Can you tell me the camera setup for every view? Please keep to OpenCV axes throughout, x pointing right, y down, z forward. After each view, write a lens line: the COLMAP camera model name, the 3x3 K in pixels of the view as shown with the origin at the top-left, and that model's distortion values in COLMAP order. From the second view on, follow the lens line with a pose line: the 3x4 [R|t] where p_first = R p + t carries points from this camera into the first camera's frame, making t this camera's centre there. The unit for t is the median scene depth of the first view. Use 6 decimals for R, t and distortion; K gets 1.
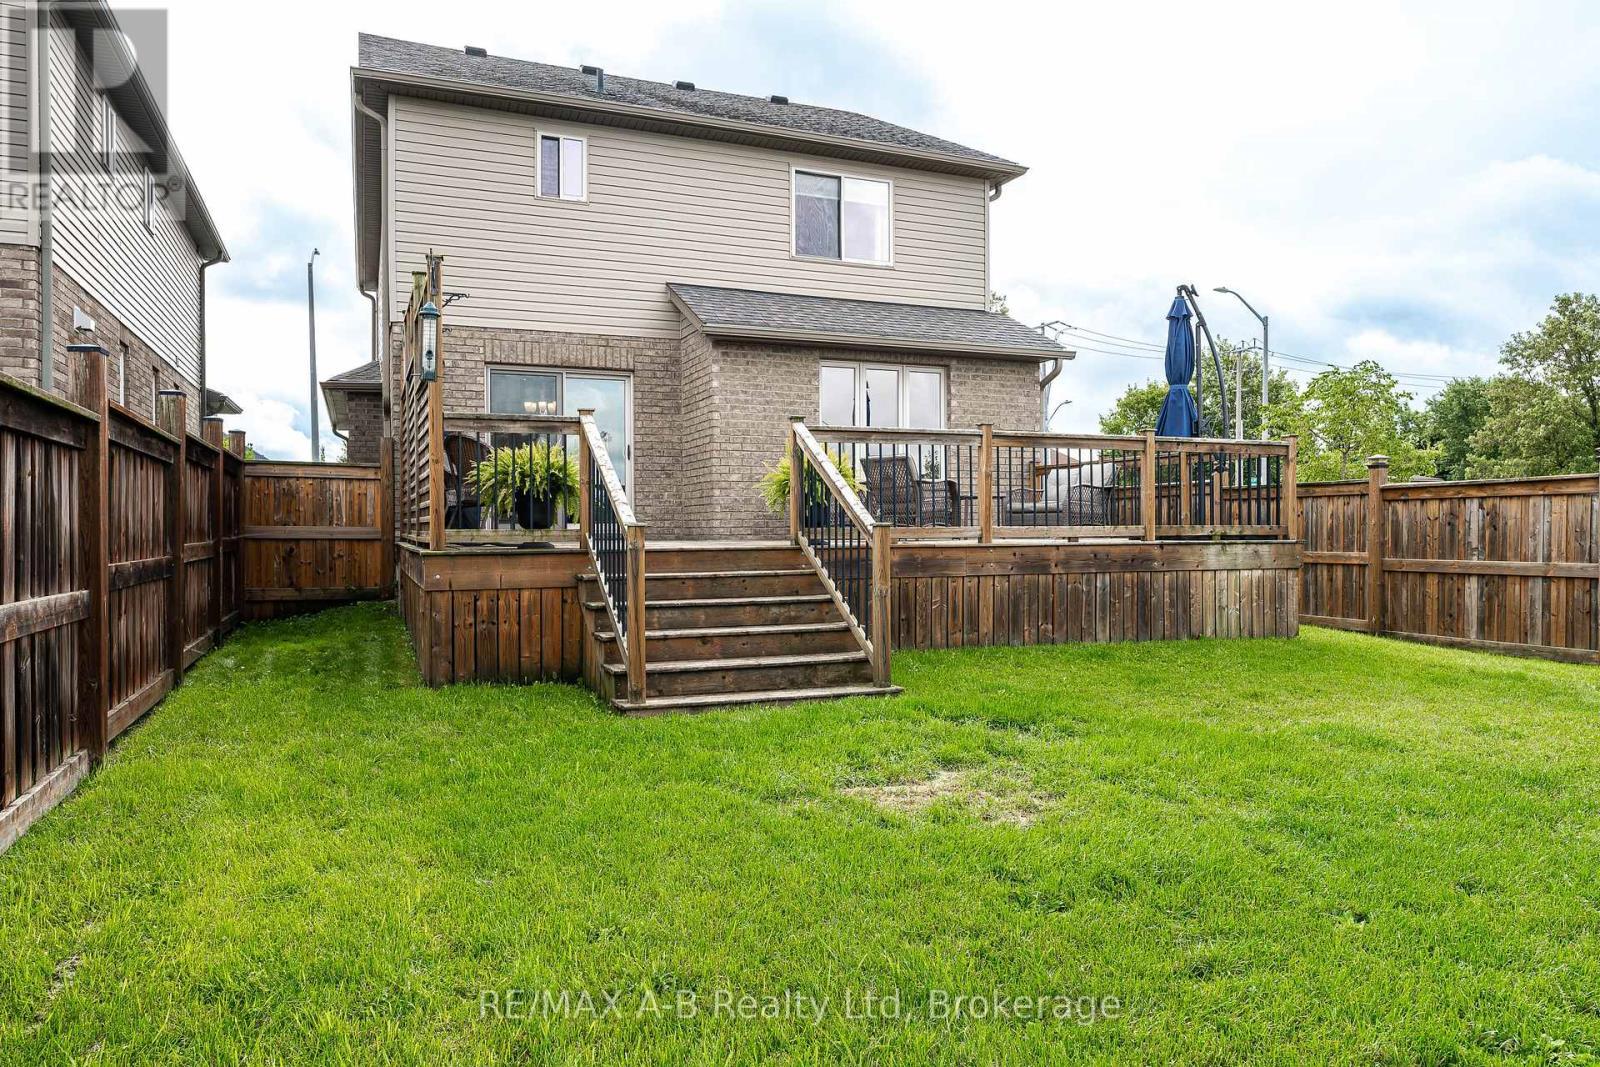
lens RADIAL K [[1060.9, 0, 799.2], [0, 1060.9, 533.2], [0, 0, 1]] dist [-0.000313, -0.001820]
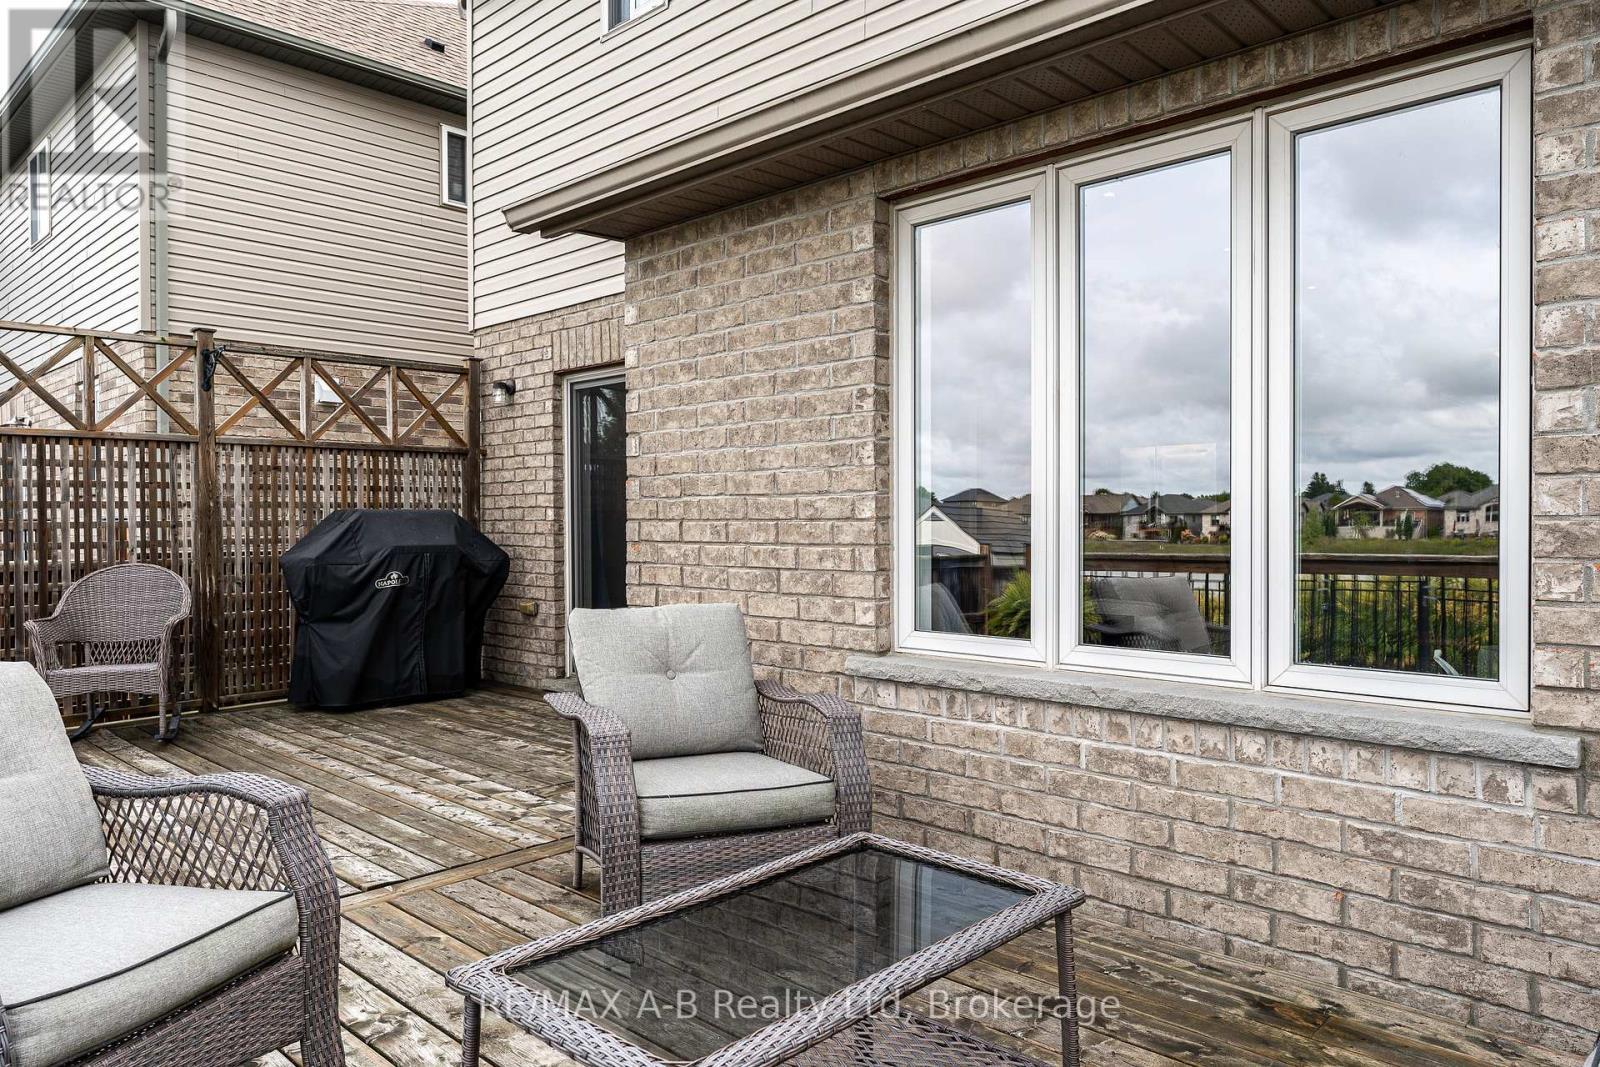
lens RADIAL K [[1060.9, 0, 797.4], [0, 1060.9, 529.2], [0, 0, 1]] dist [-0.000313, -0.001820]
pose [[0.400705, 0.010678, -0.916145, 0.284138], [0.000645, 0.999929, 0.011937, -0.090052], [0.916207, -0.005374, 0.400669, 0.940970]]
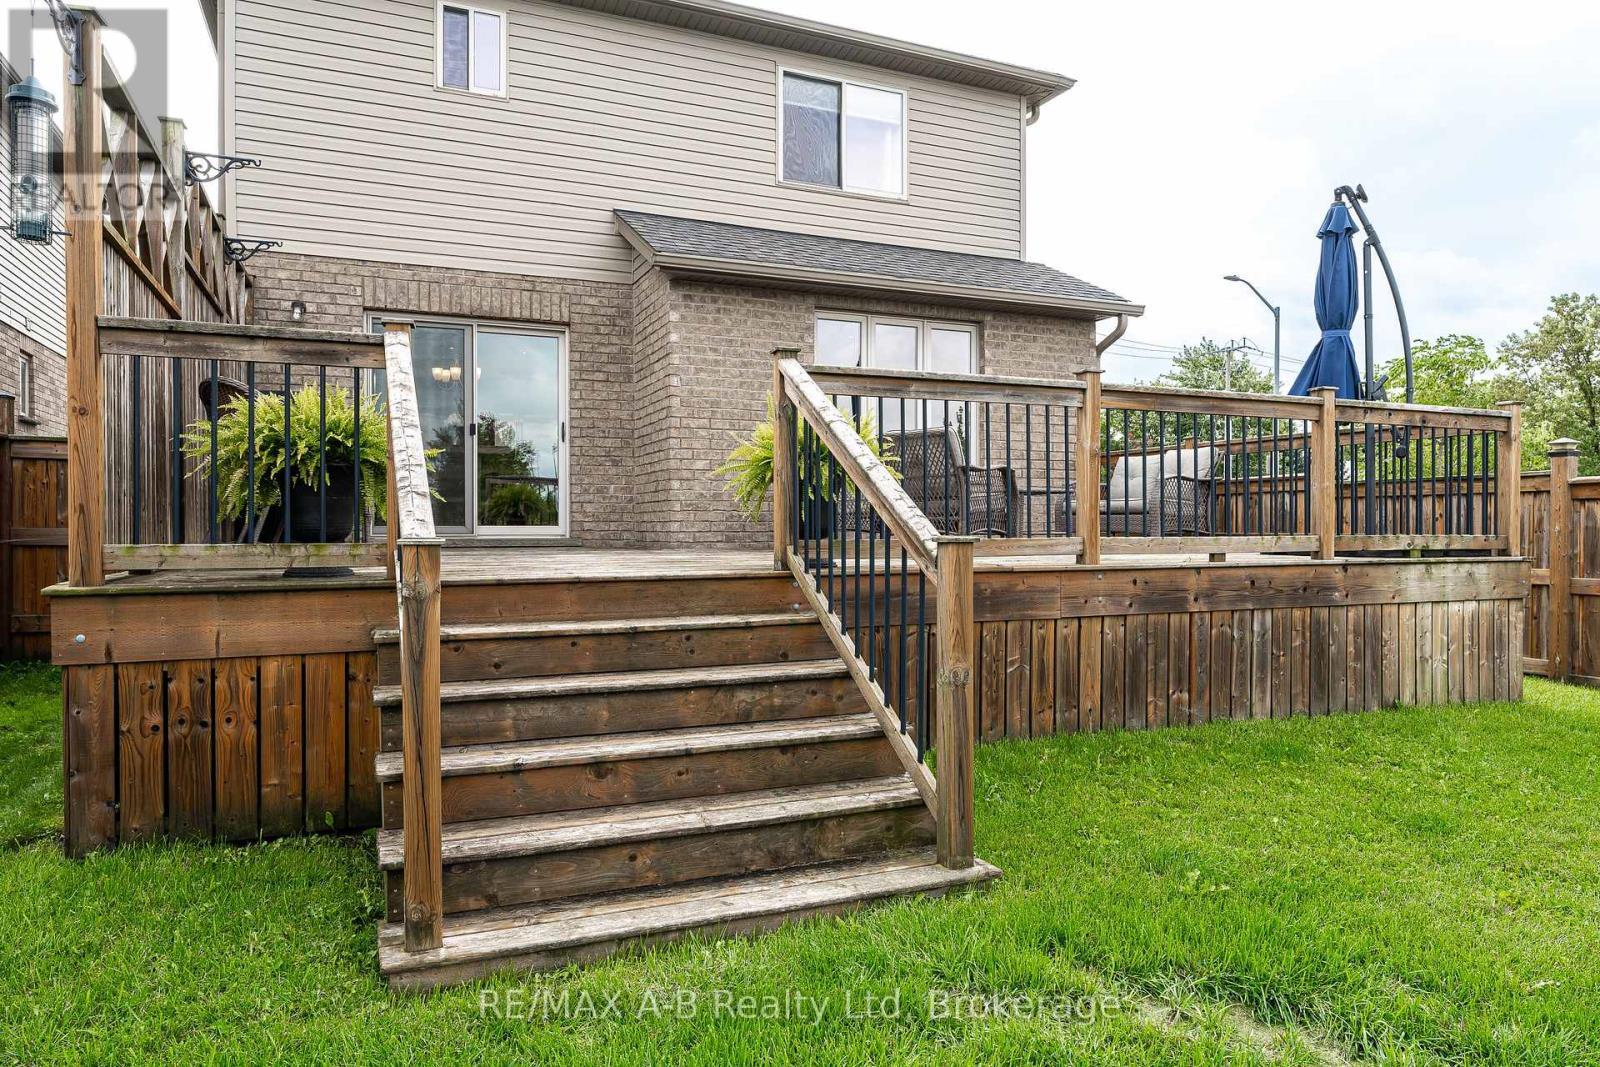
lens RADIAL K [[1017.3, 0, 799.3], [0, 1017.3, 537.7], [0, 0, 1]] dist [-0.006668, -0.001241]
pose [[0.999888, 0.003975, 0.014415, -0.001641], [-0.004074, 0.999968, 0.006849, -0.006869], [-0.014387, -0.006907, 0.999873, 0.300533]]
